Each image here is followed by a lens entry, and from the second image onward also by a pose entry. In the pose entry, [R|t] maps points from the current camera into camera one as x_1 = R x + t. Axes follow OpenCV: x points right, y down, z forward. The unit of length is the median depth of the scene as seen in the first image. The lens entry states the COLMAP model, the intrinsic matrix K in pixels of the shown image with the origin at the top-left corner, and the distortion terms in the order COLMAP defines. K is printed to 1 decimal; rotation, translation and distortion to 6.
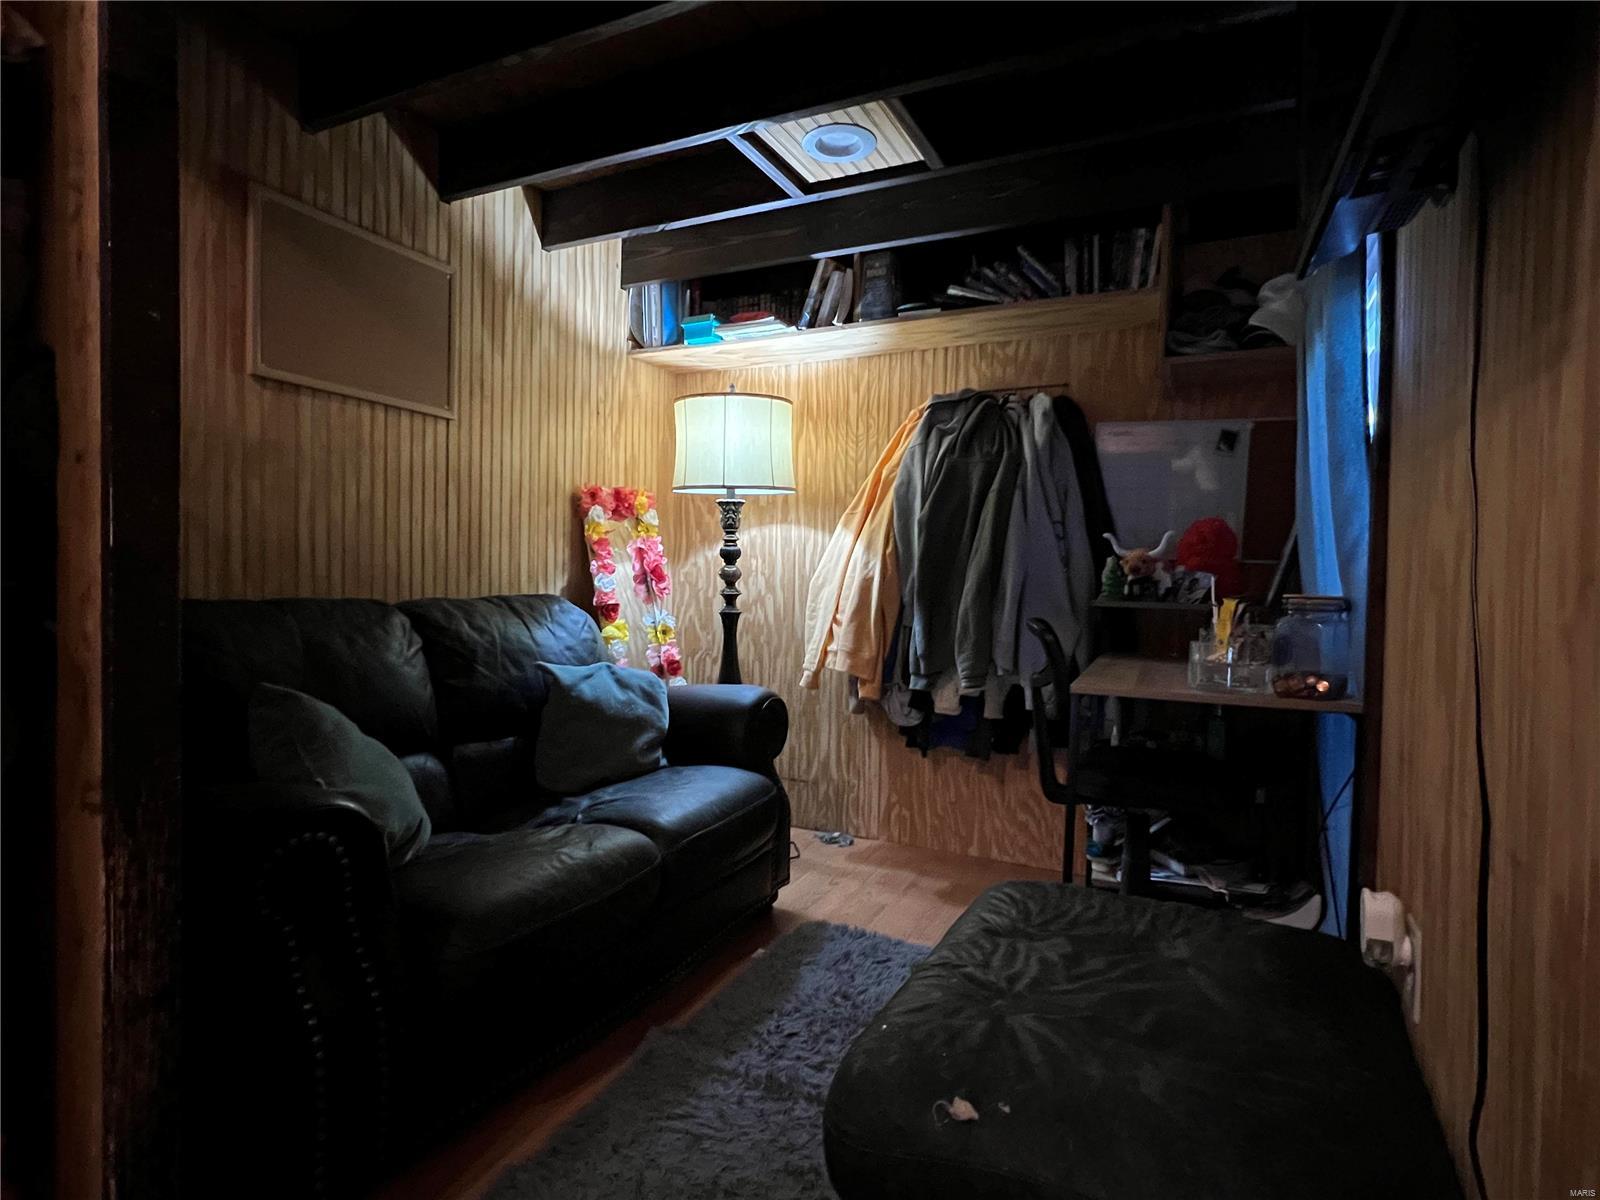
lens RADIAL K [[838.7, 0, 801.1], [0, 838.7, 597.4], [0, 0, 1]] dist [0.000885, -0.000017]
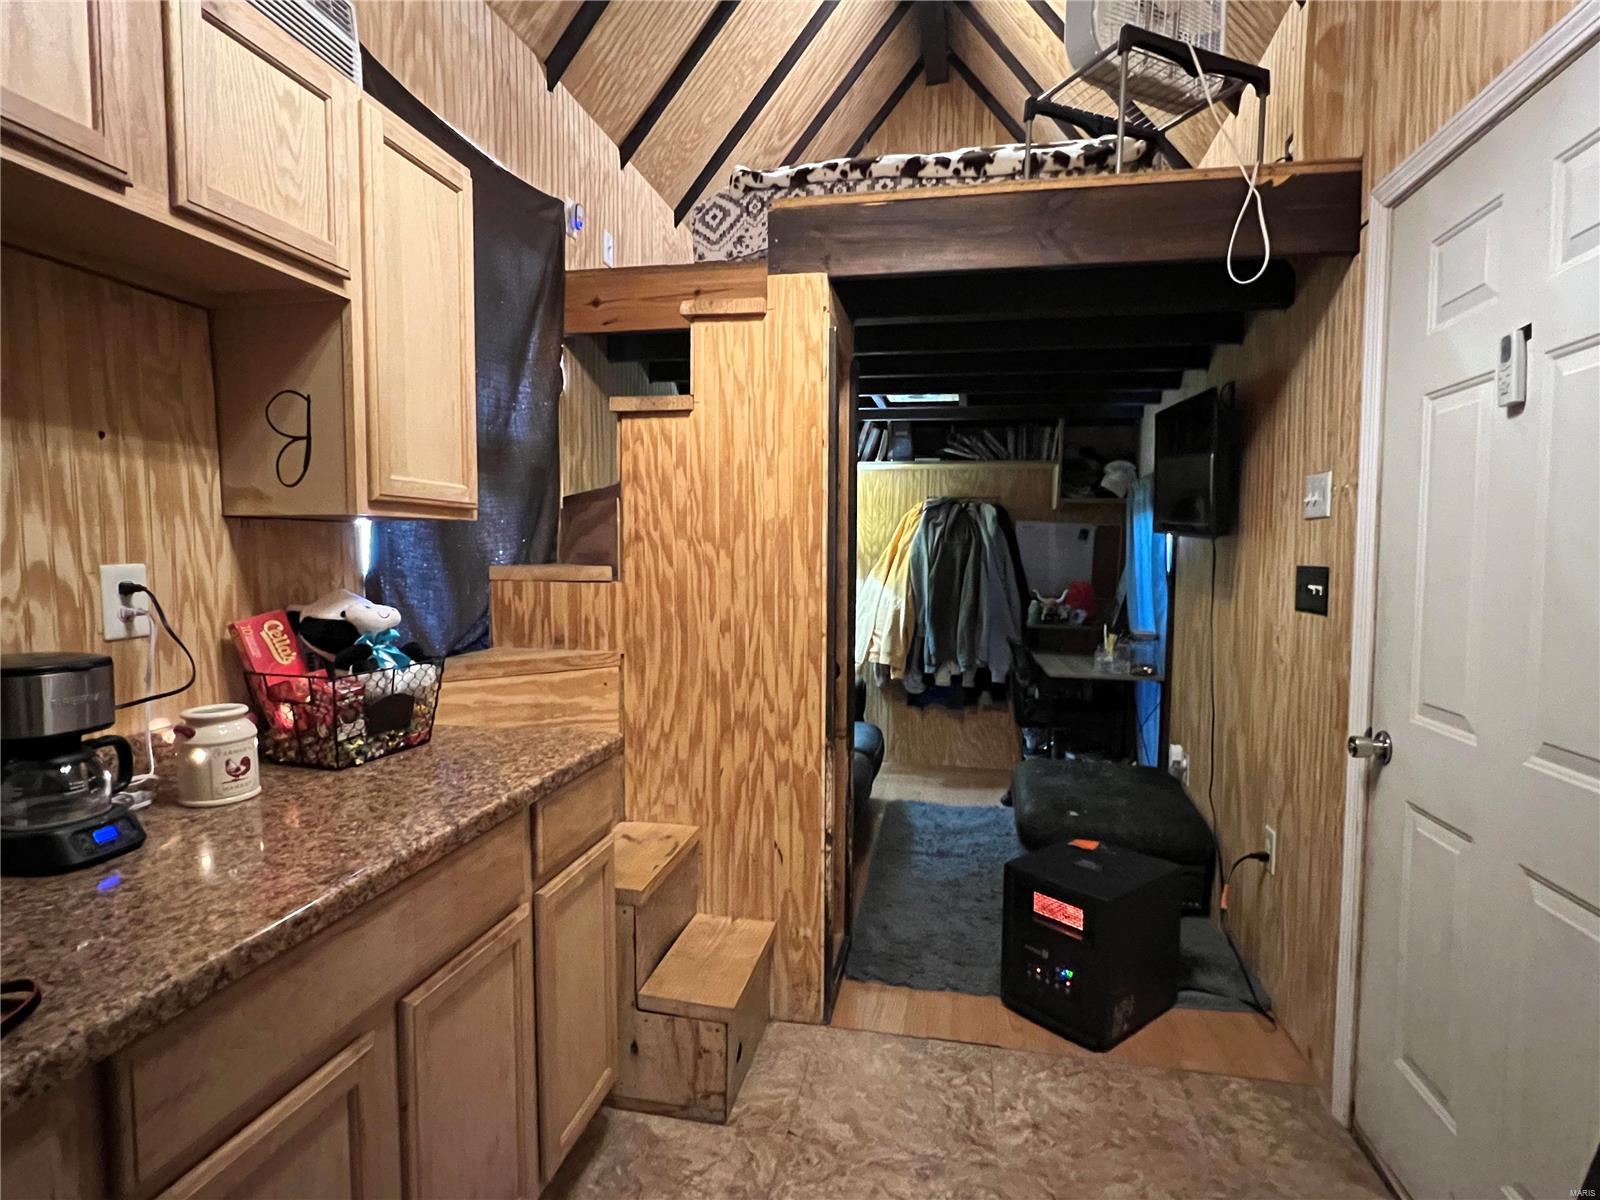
lens RADIAL K [[838.7, 0, 793.6], [0, 838.7, 595.2], [0, 0, 1]] dist [0.000885, -0.000017]
pose [[0.967505, -0.023536, 0.251754, -0.599400], [0.012507, 0.998894, 0.045320, -0.143488], [-0.252542, -0.040699, 0.966730, -0.663258]]
